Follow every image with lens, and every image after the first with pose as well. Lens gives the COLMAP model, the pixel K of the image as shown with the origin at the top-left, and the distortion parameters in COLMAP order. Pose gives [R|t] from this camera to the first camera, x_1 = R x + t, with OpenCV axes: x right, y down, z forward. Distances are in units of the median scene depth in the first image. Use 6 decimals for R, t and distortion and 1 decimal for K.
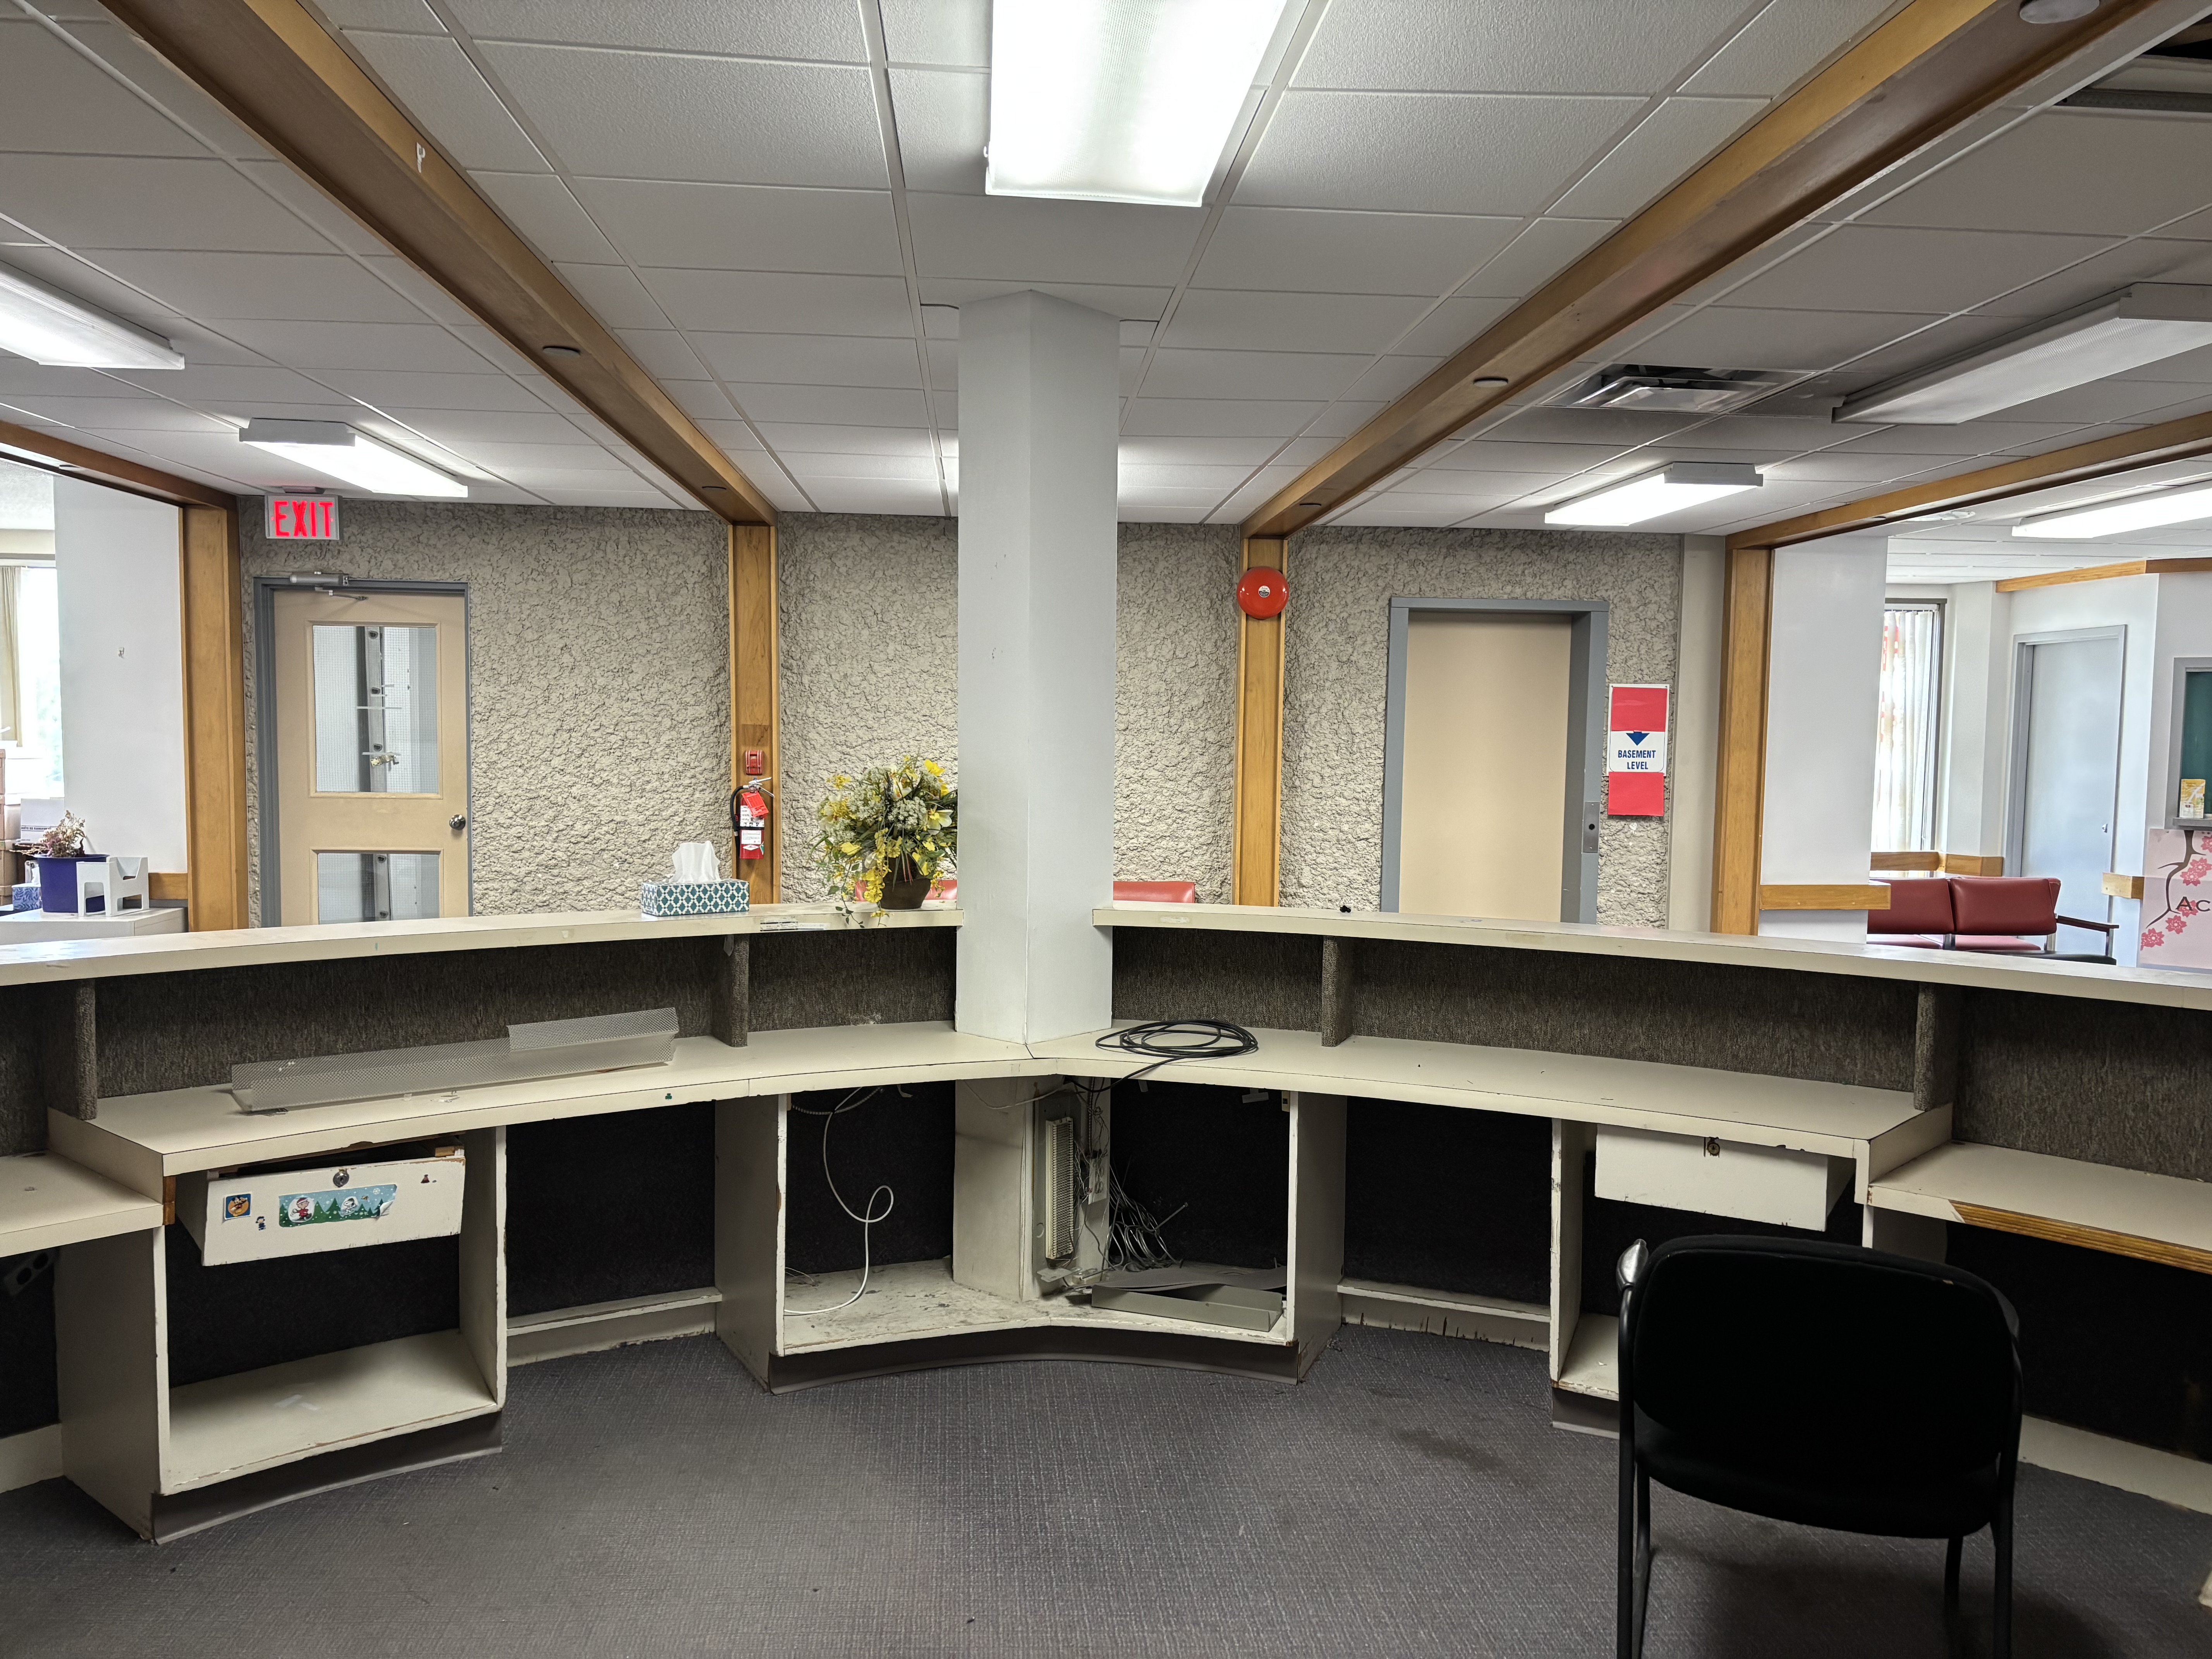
lens RADIAL K [[1663.7, 0, 1114.6], [0, 1663.7, 843.0], [0, 0, 1]] dist [0.050877, -0.044028]
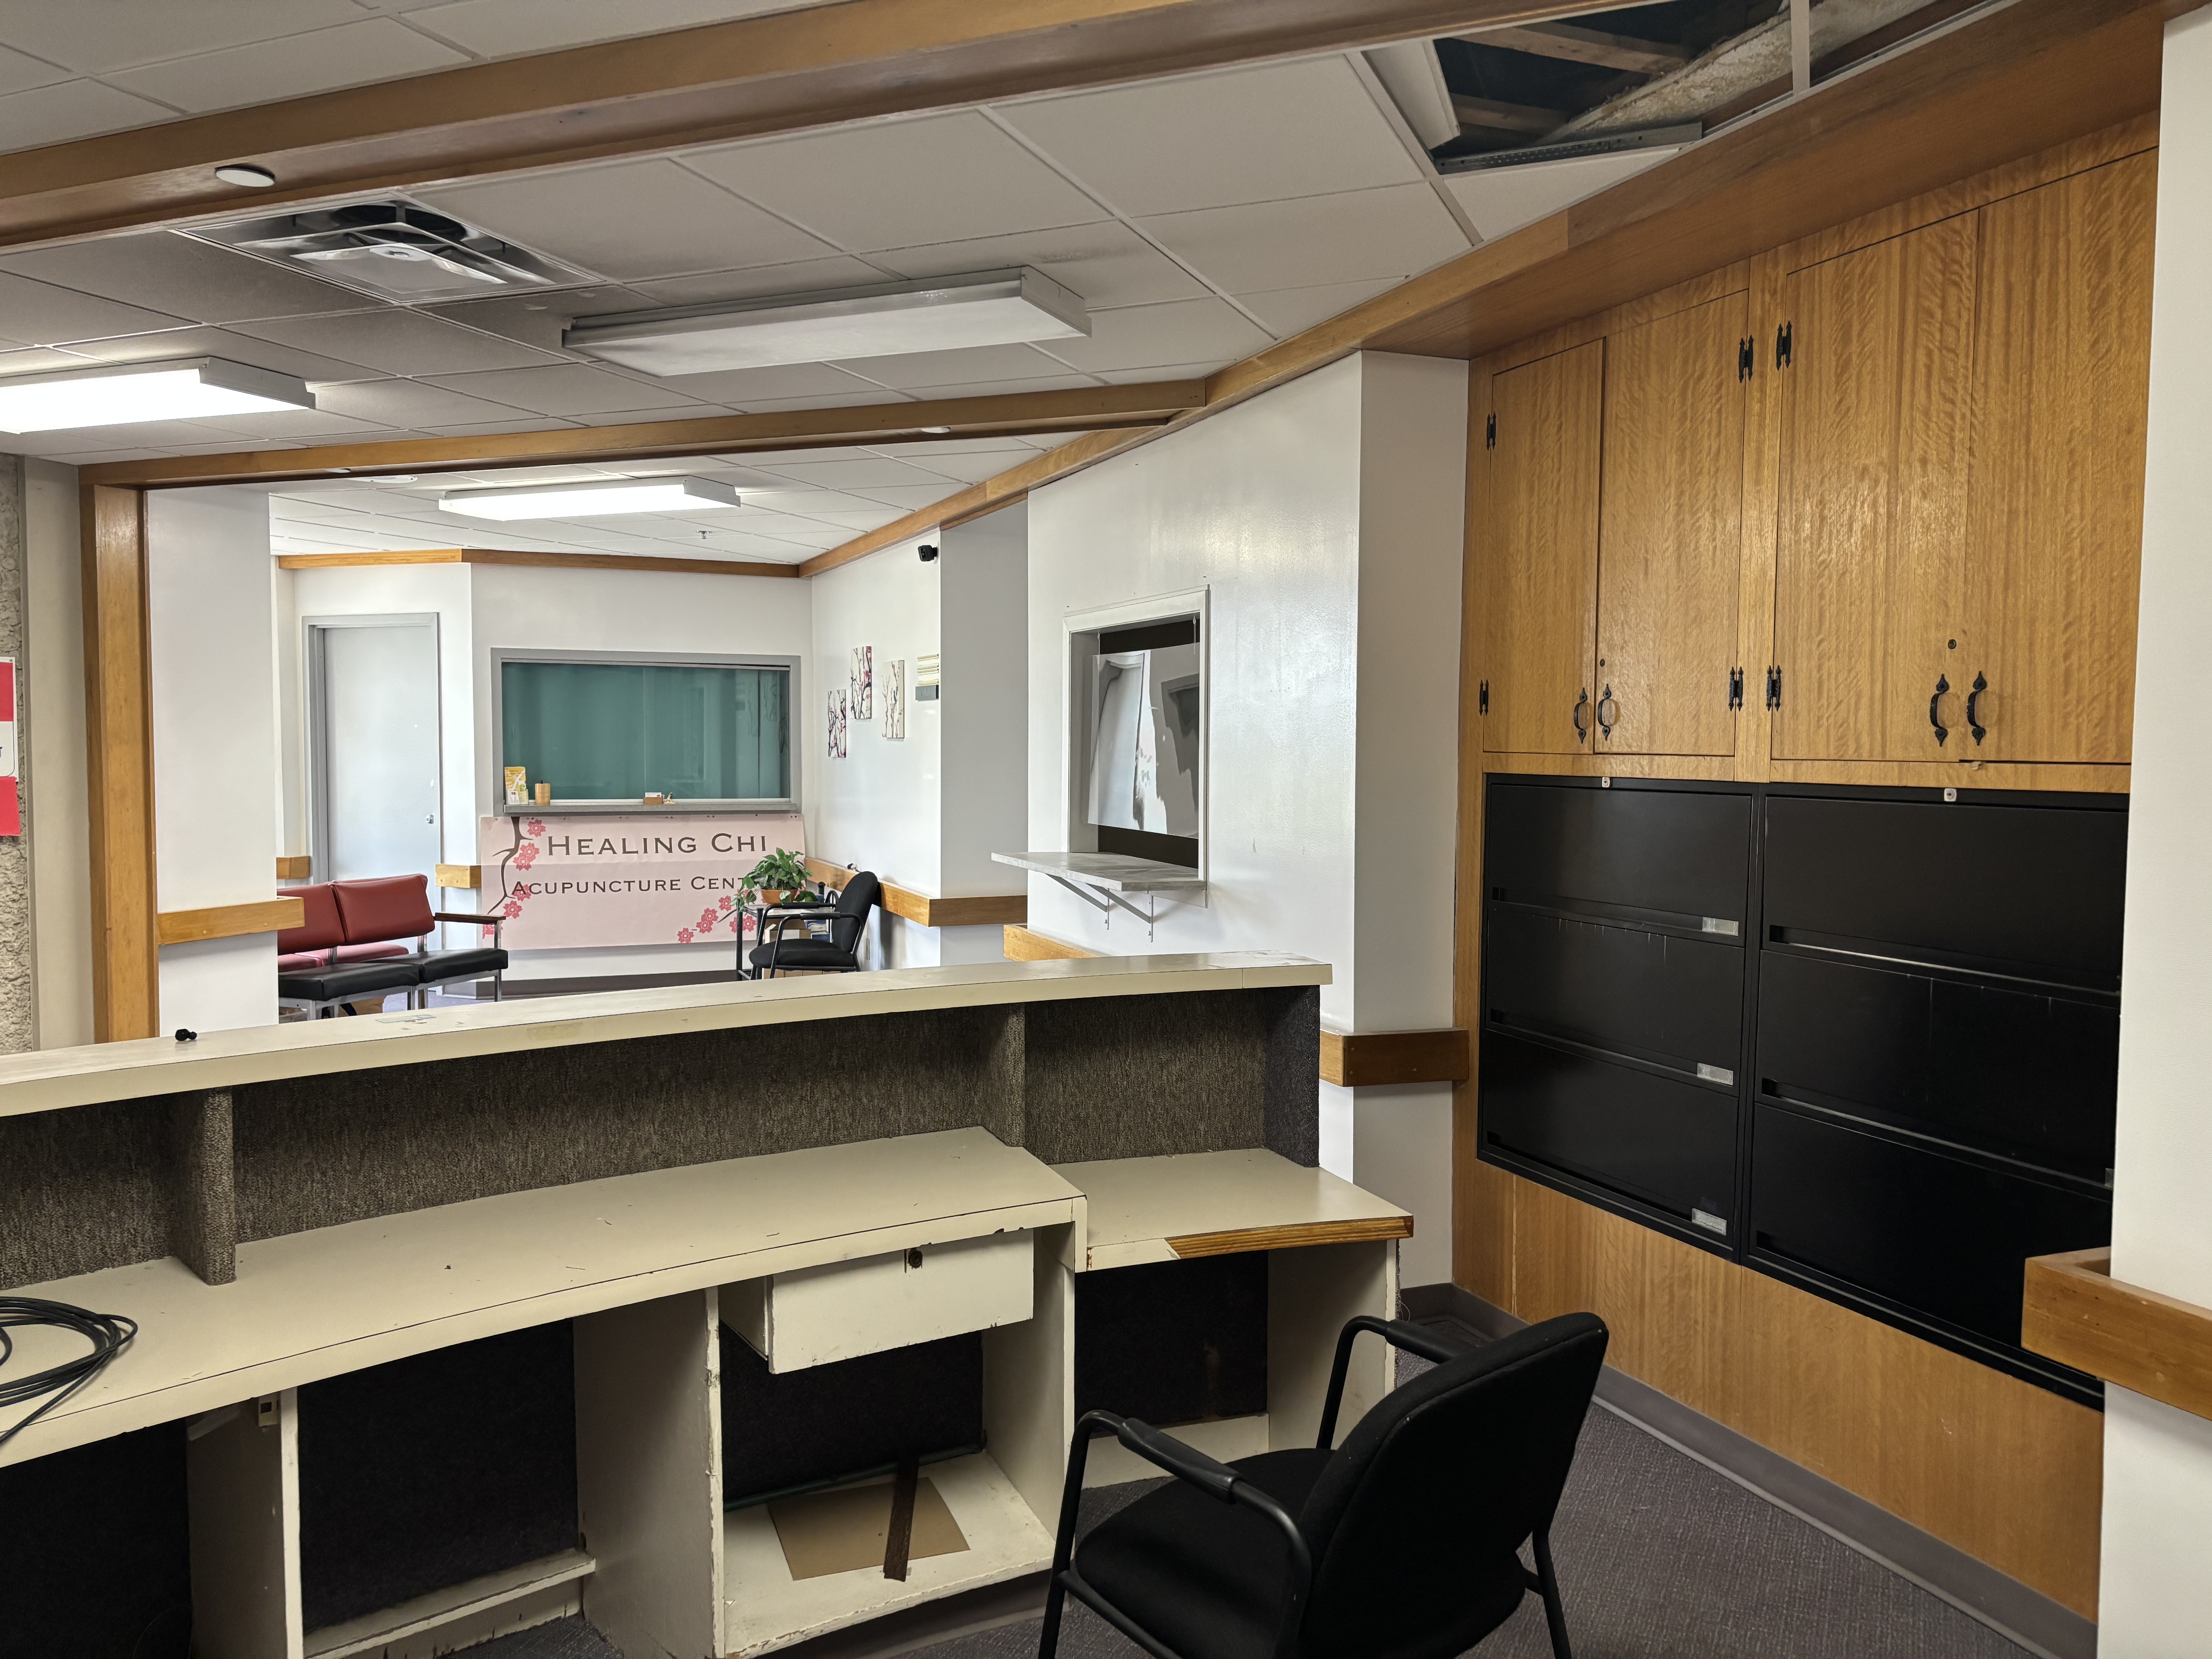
lens RADIAL K [[1659.8, 0, 1133.9], [0, 1659.8, 820.8], [0, 0, 1]] dist [0.067345, -0.079976]
pose [[0.450159, -0.056977, 0.891129, -0.118904], [0.062578, 0.997522, 0.032168, -0.016695], [-0.890753, 0.041284, 0.452609, 0.239050]]
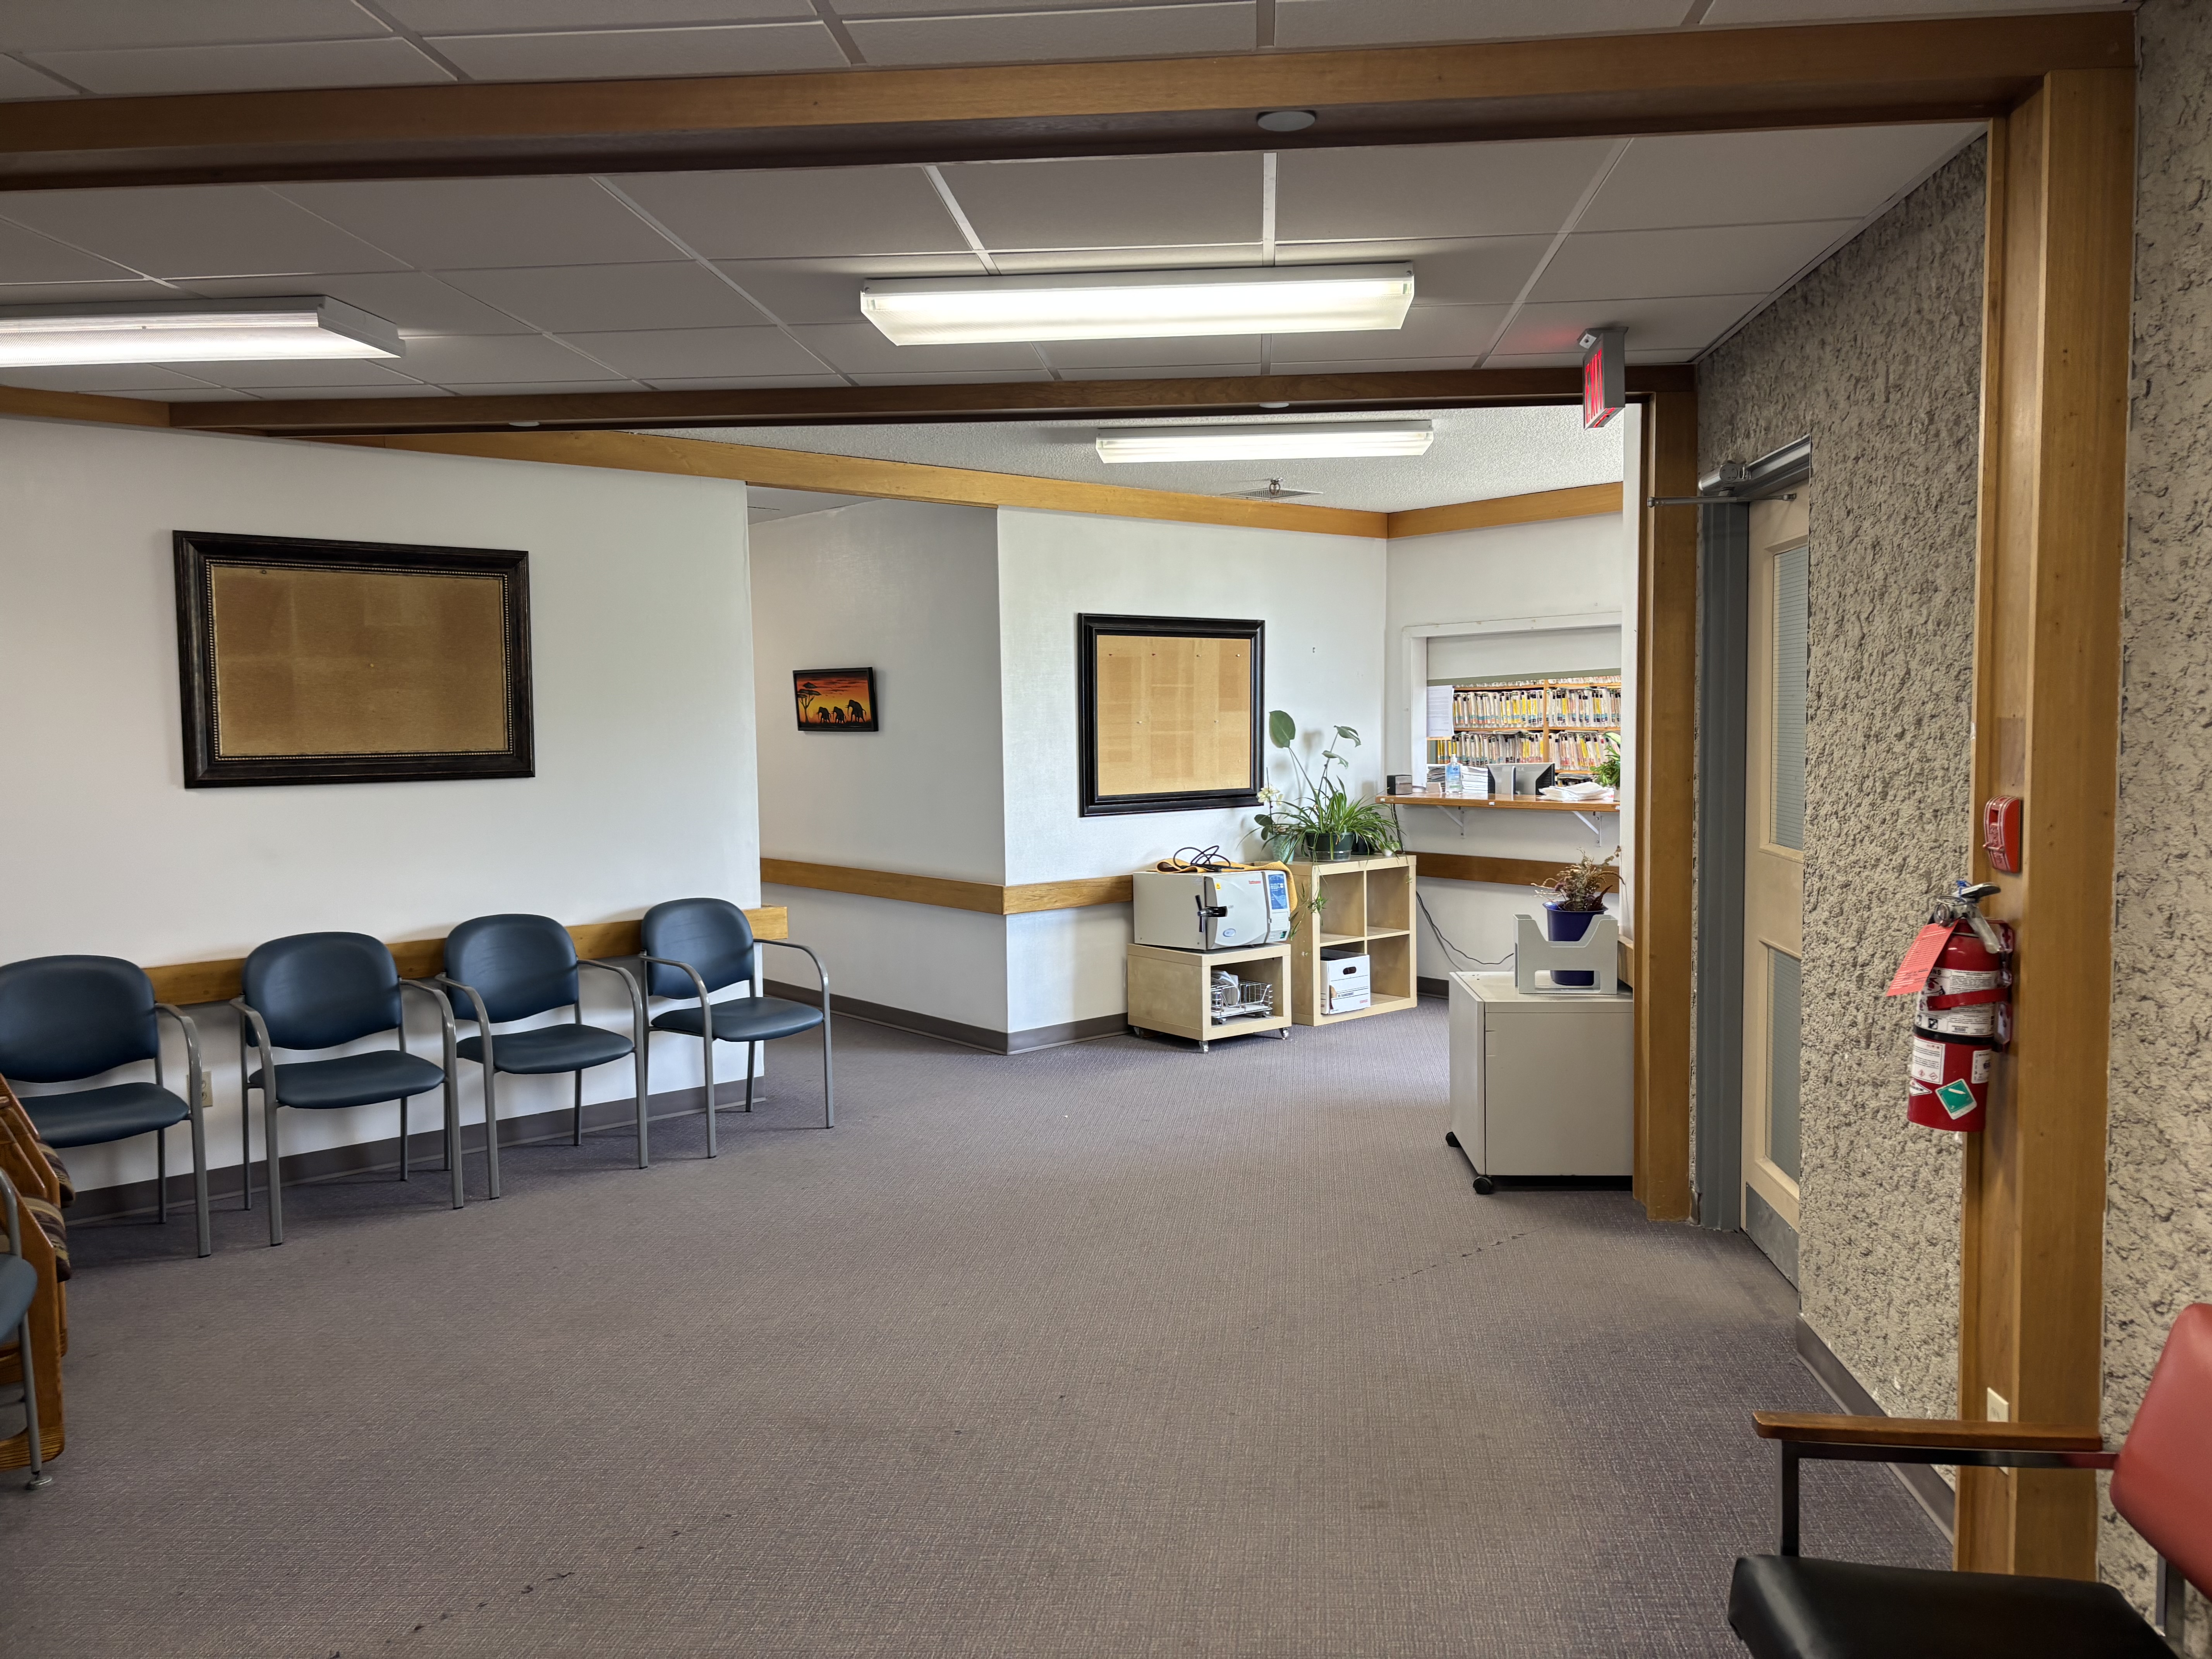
lens RADIAL K [[1659.8, 0, 1133.9], [0, 1659.8, 820.8], [0, 0, 1]] dist [0.067345, -0.079976]
pose [[-0.148695, 0.050920, -0.987571, 0.132023], [-0.059014, 0.996437, 0.060262, -0.060613], [0.987121, 0.067241, -0.145160, 0.874895]]
